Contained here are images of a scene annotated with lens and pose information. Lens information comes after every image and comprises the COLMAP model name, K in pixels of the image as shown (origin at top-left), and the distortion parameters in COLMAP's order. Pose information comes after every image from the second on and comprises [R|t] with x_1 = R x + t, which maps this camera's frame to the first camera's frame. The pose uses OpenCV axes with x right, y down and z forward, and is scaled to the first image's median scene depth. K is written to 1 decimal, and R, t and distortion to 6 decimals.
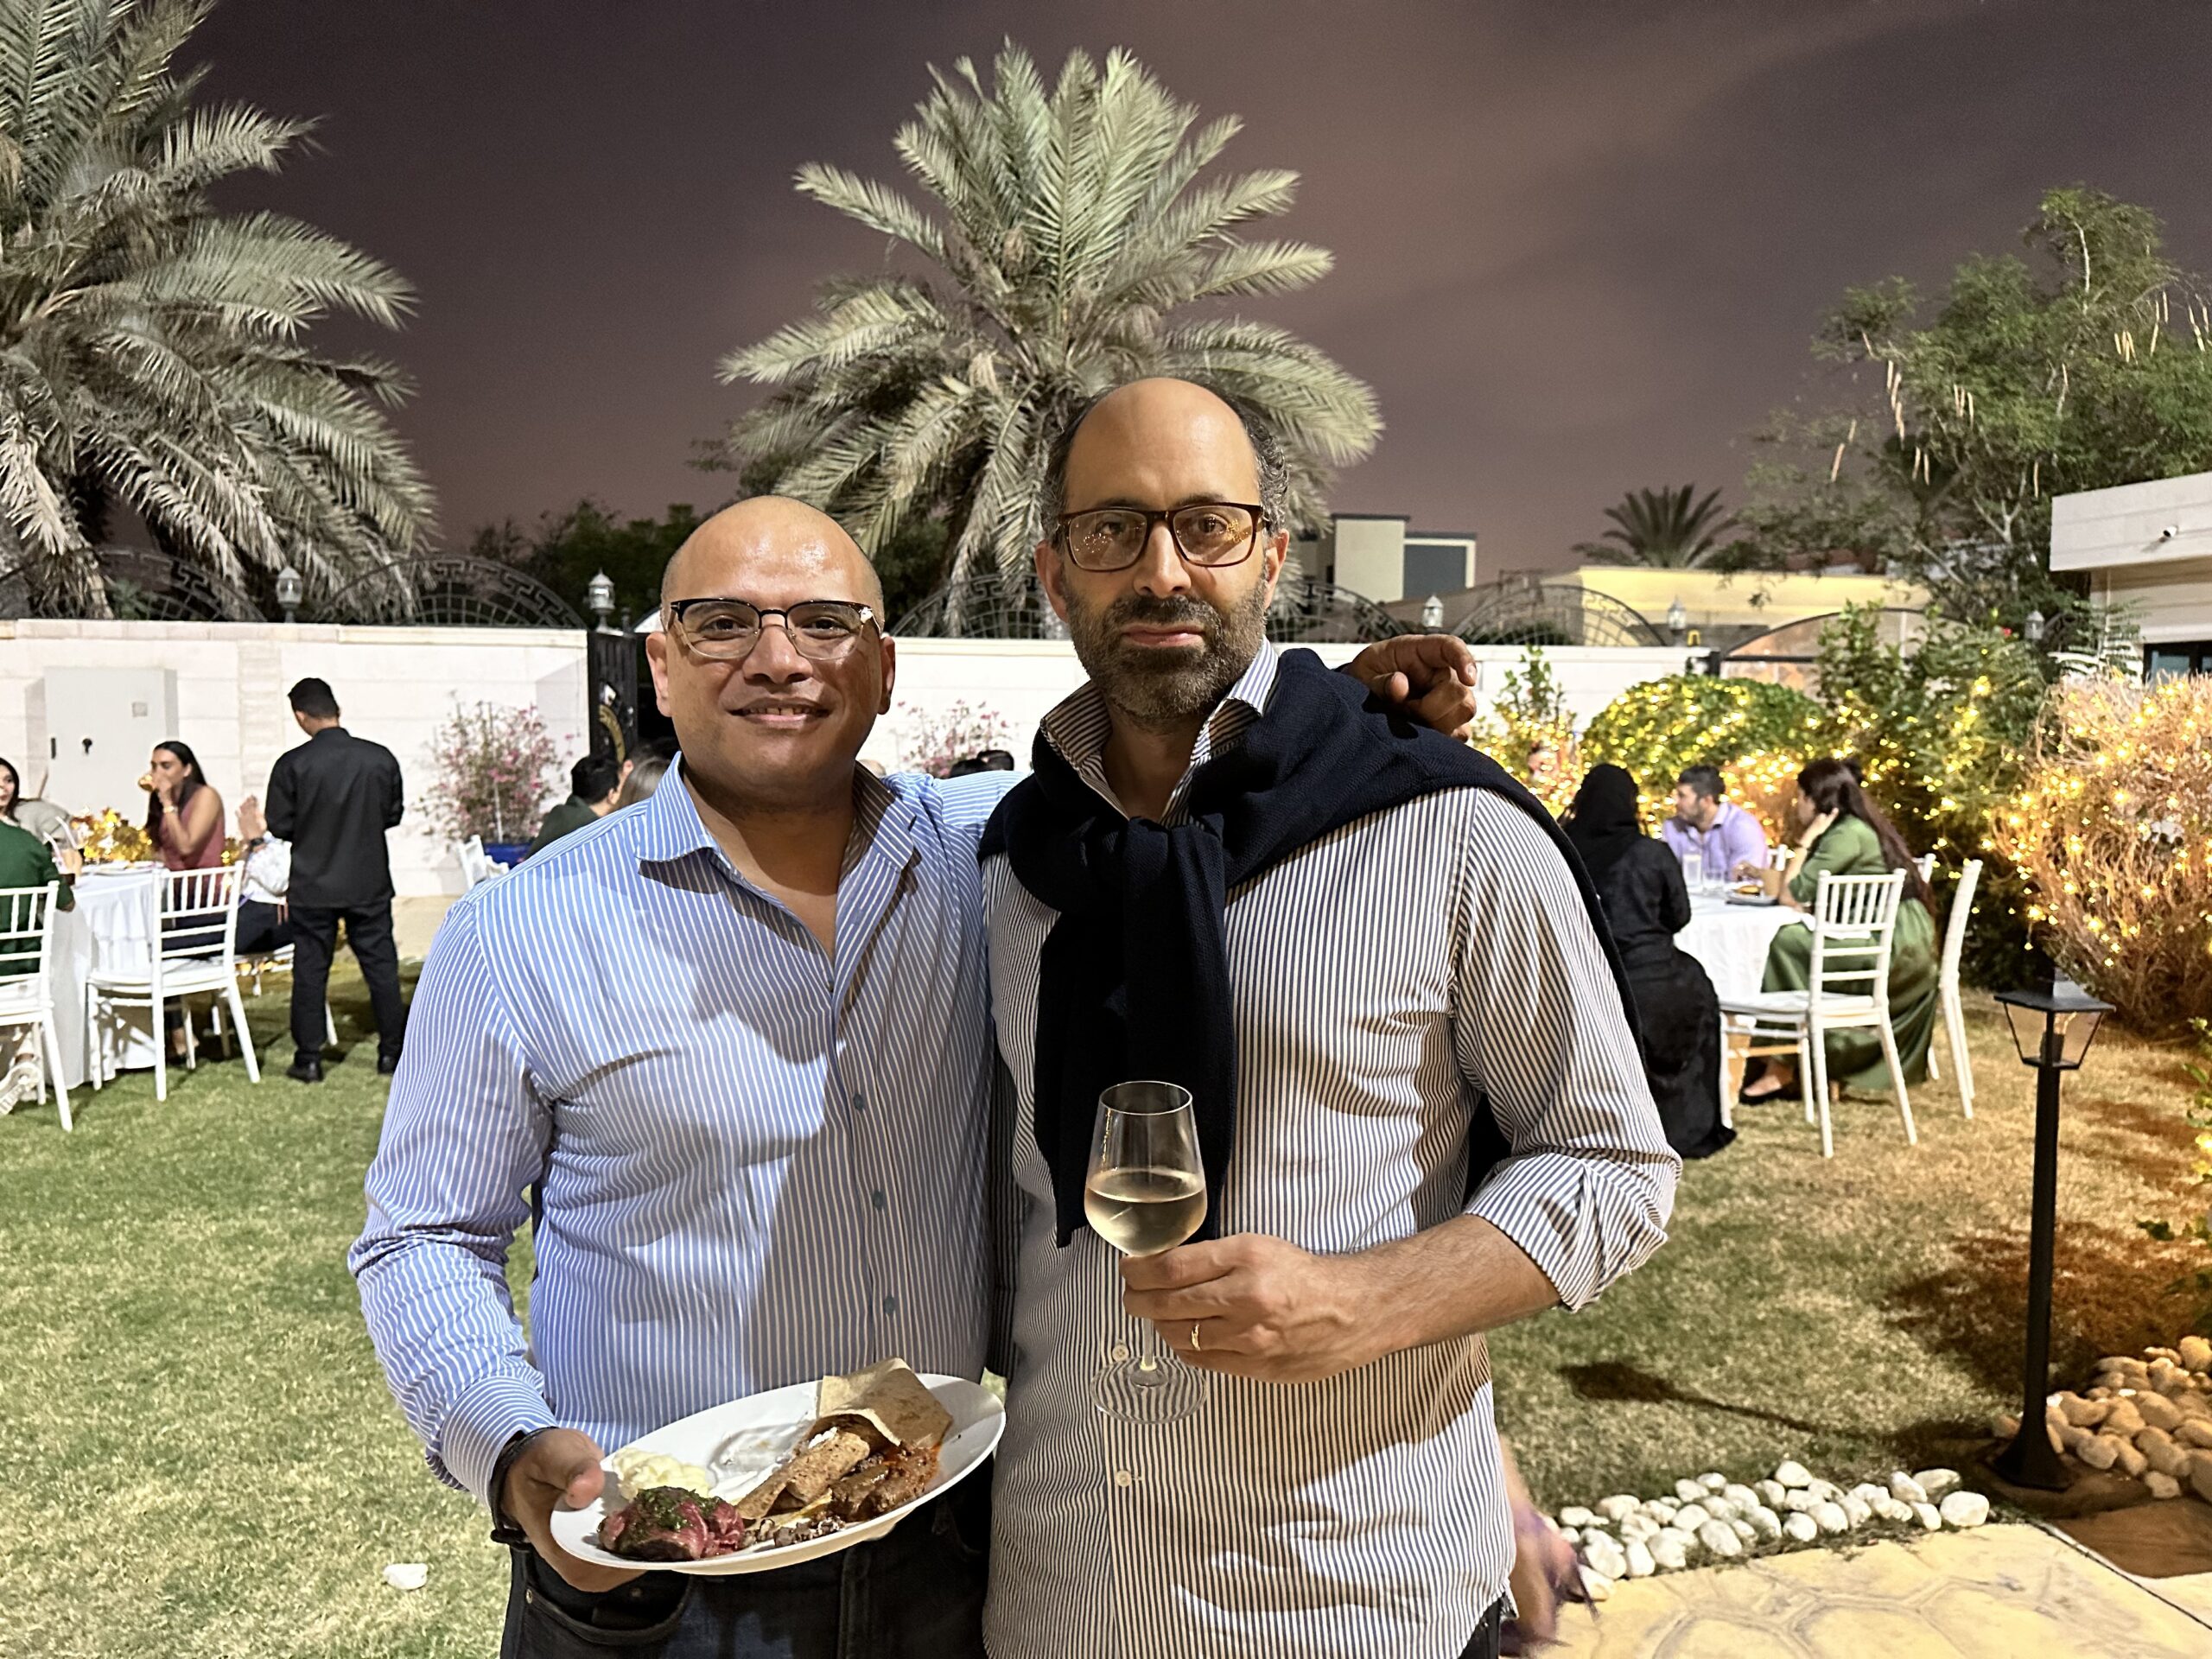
lens RADIAL K [[1548.5, 0, 1105.7], [0, 1548.5, 837.5], [0, 0, 1]] dist [0.042911, -0.052984]
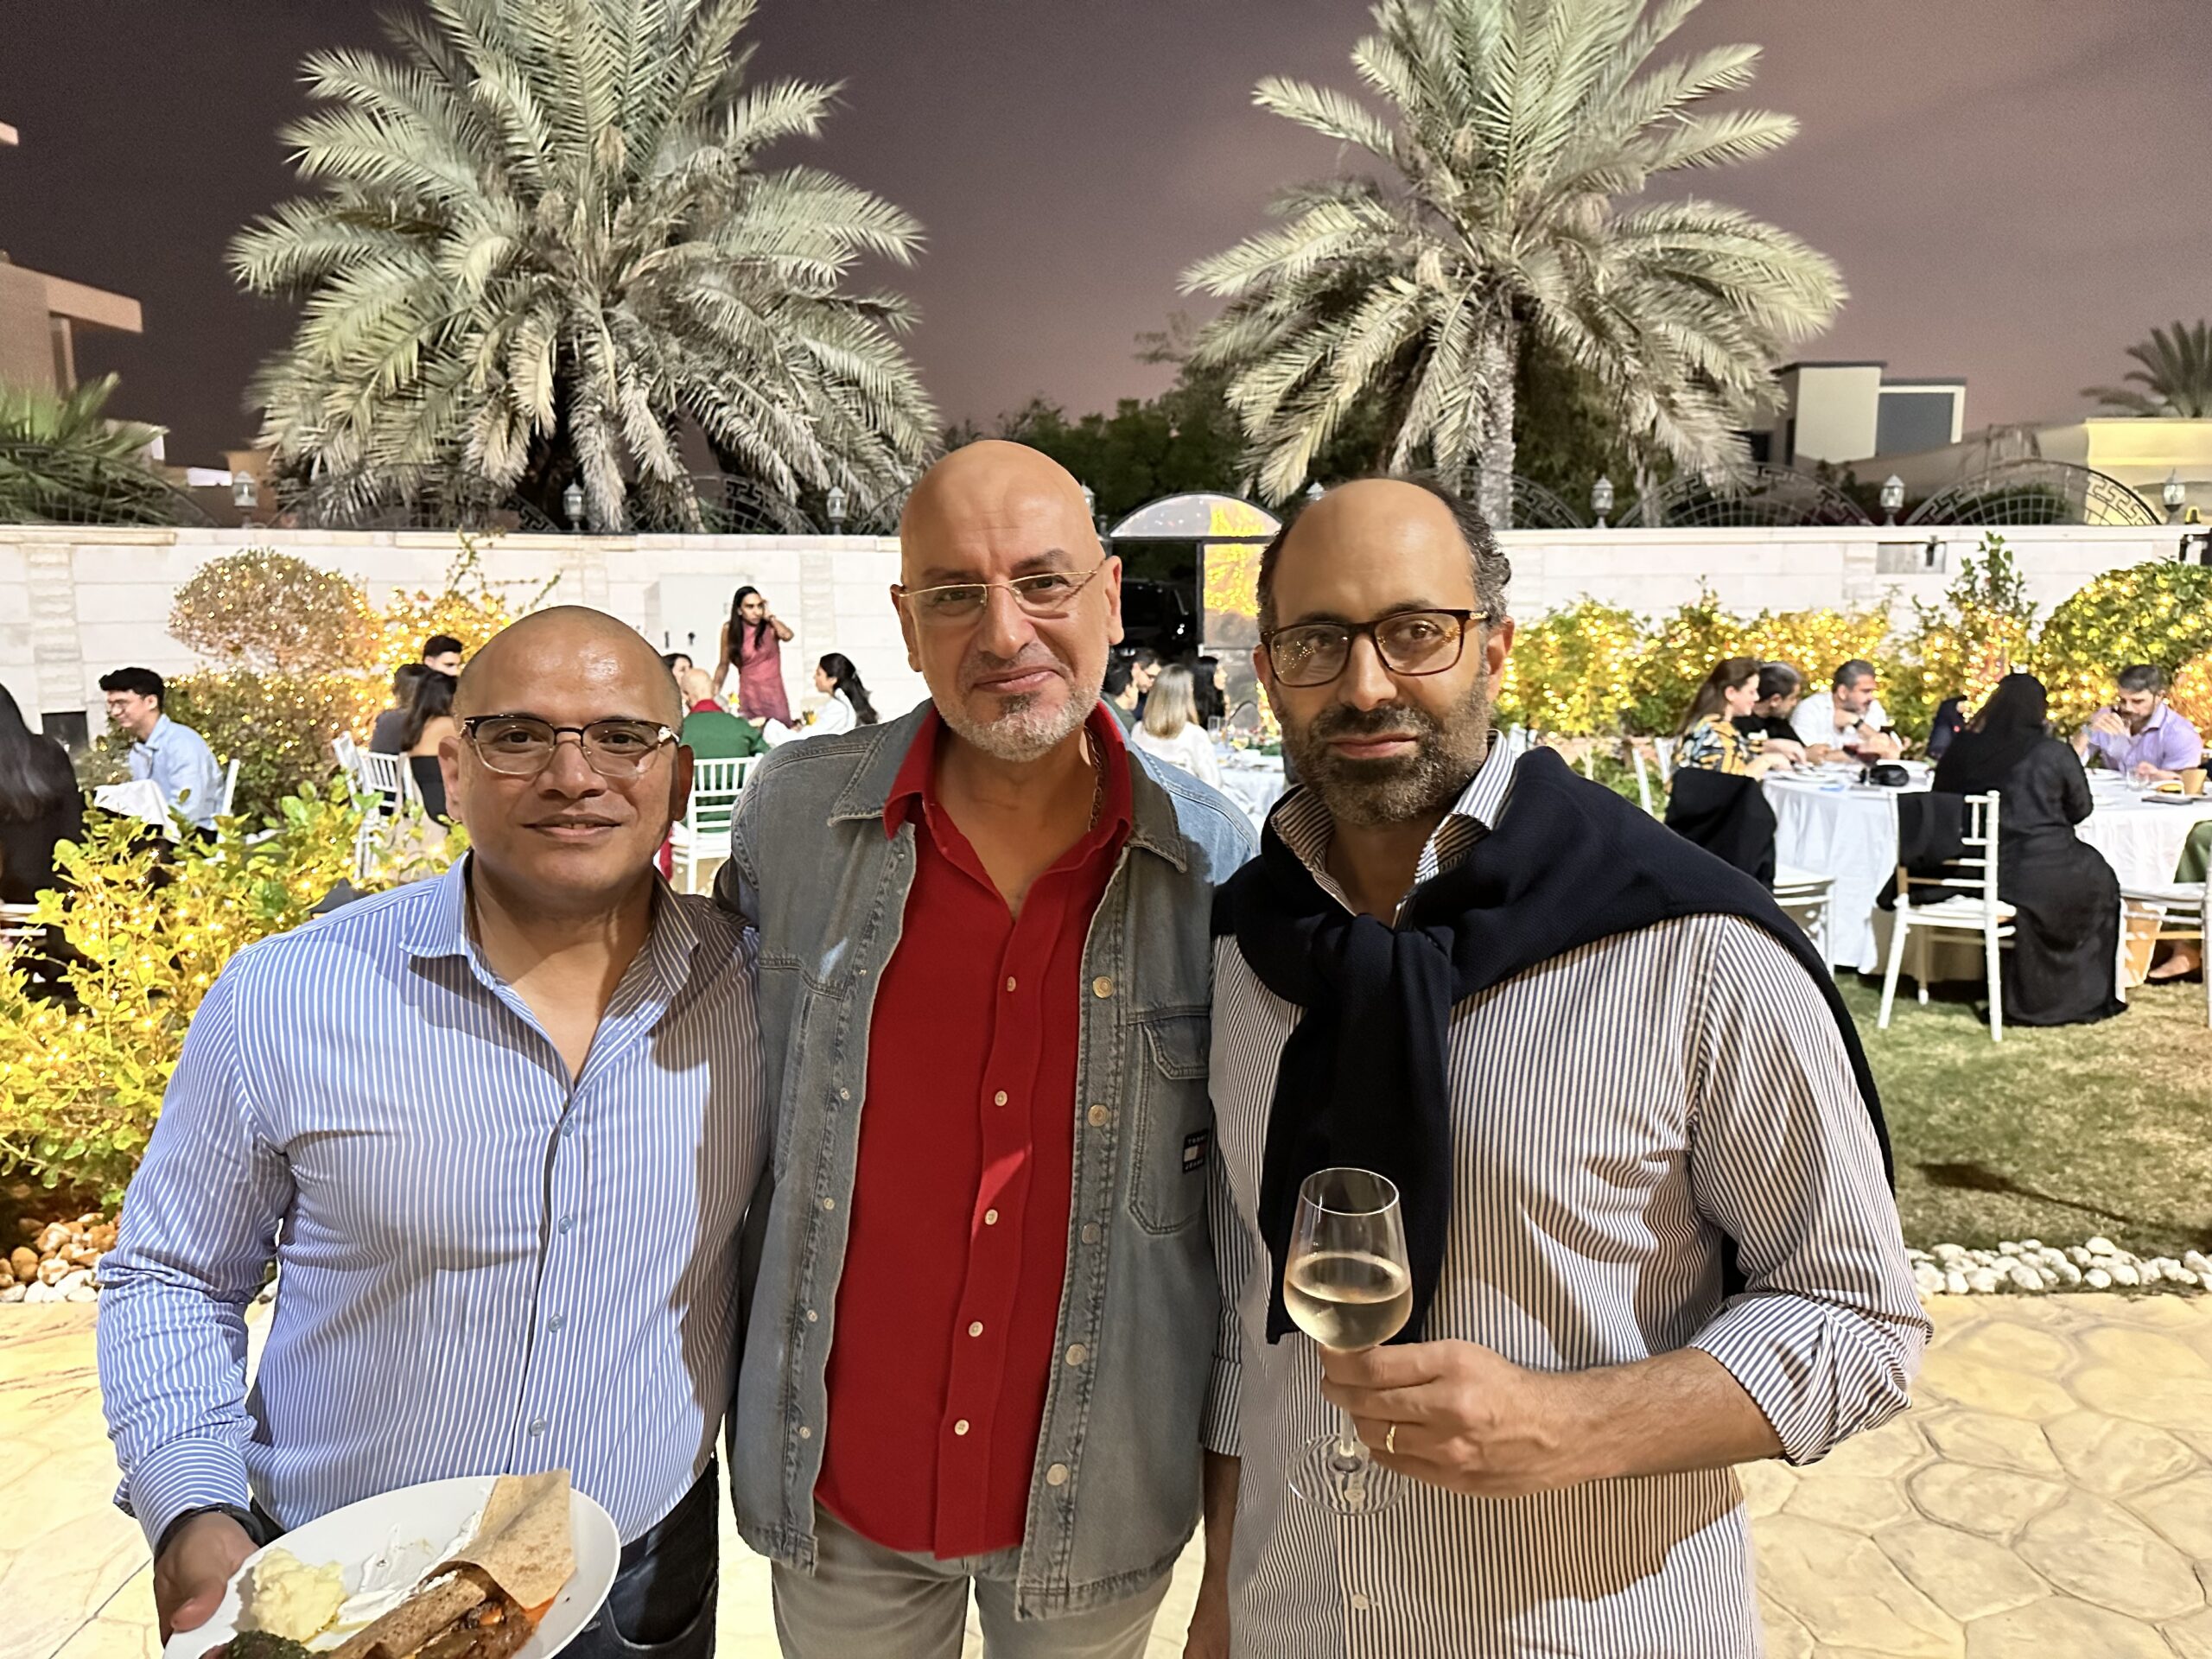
lens RADIAL K [[1548.5, 0, 1113.0], [0, 1548.5, 831.2], [0, 0, 1]] dist [0.042911, -0.052984]
pose [[0.966723, 0.030879, -0.253954, -0.008085], [-0.010780, 0.996724, 0.080158, -0.007232], [0.255597, -0.074753, 0.963889, -0.104487]]
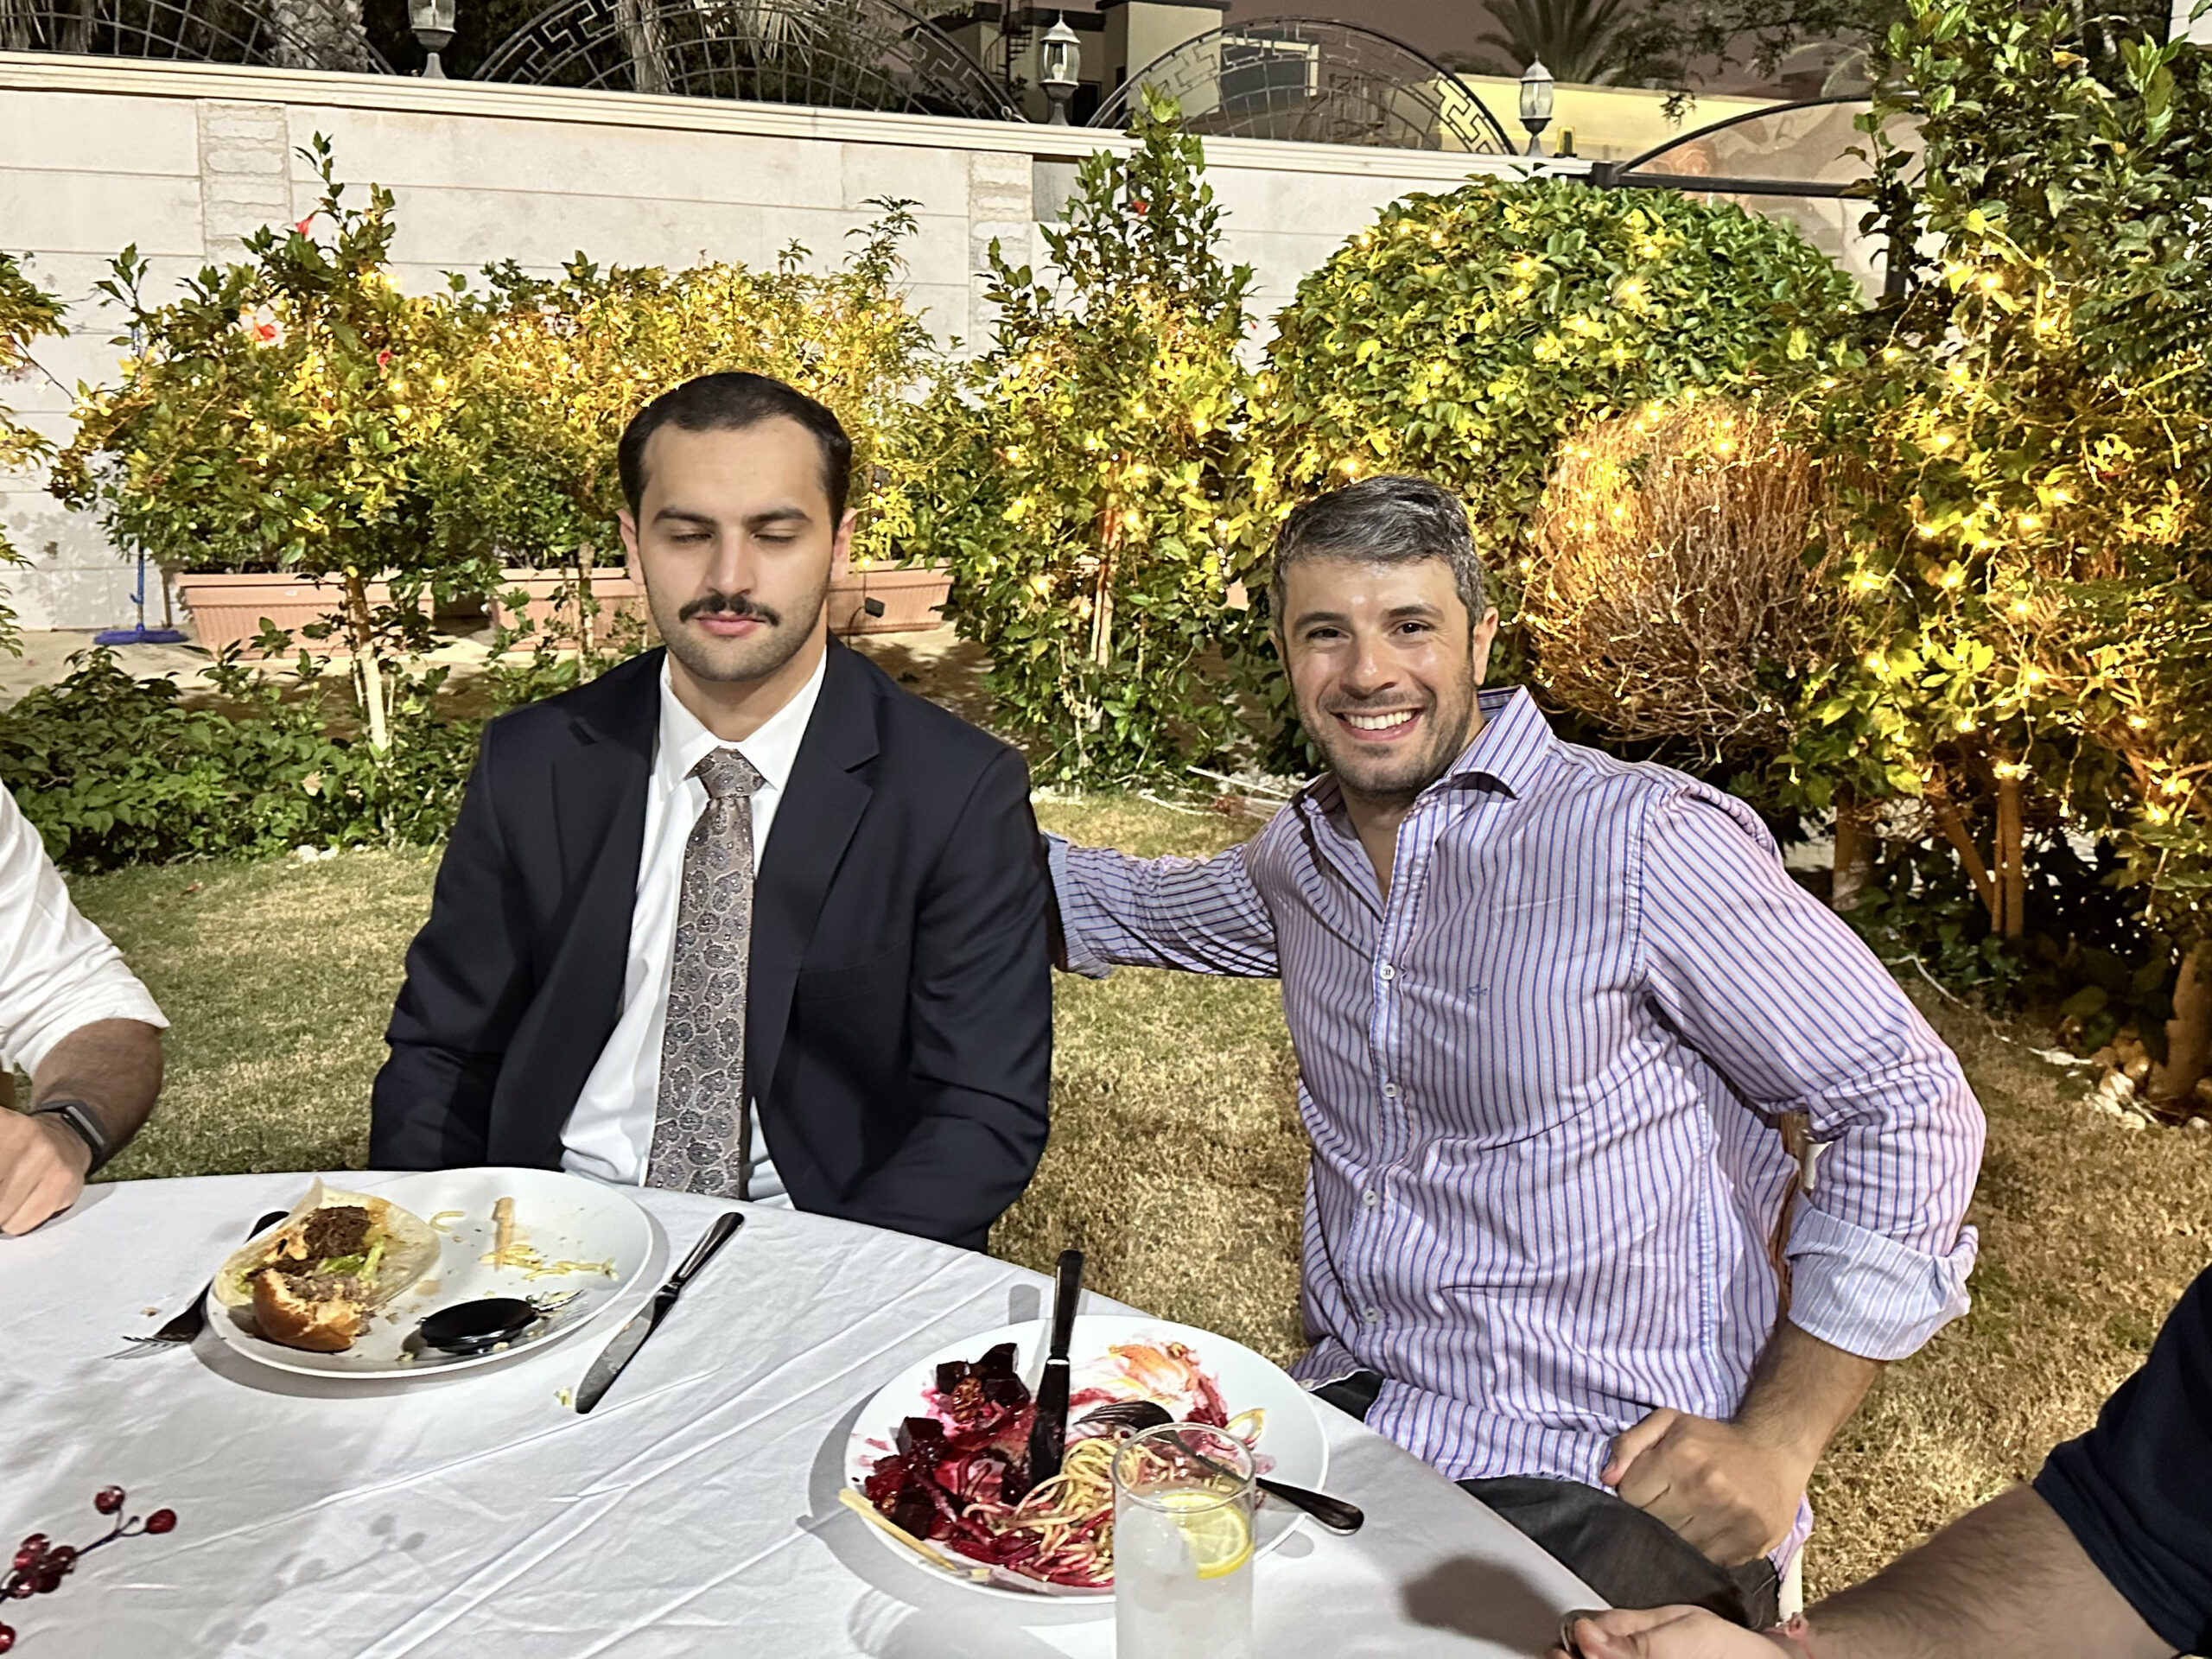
lens RADIAL K [[1899.2, 0, 1195.3], [0, 1899.2, 728.1], [0, 0, 1]] dist [0.042373, -0.042363]
pose [[0.986732, -0.008781, 0.162120, 0.178057], [-0.015994, 0.988421, 0.150888, -0.032103], [-0.161568, -0.151479, 0.975167, 0.436113]]
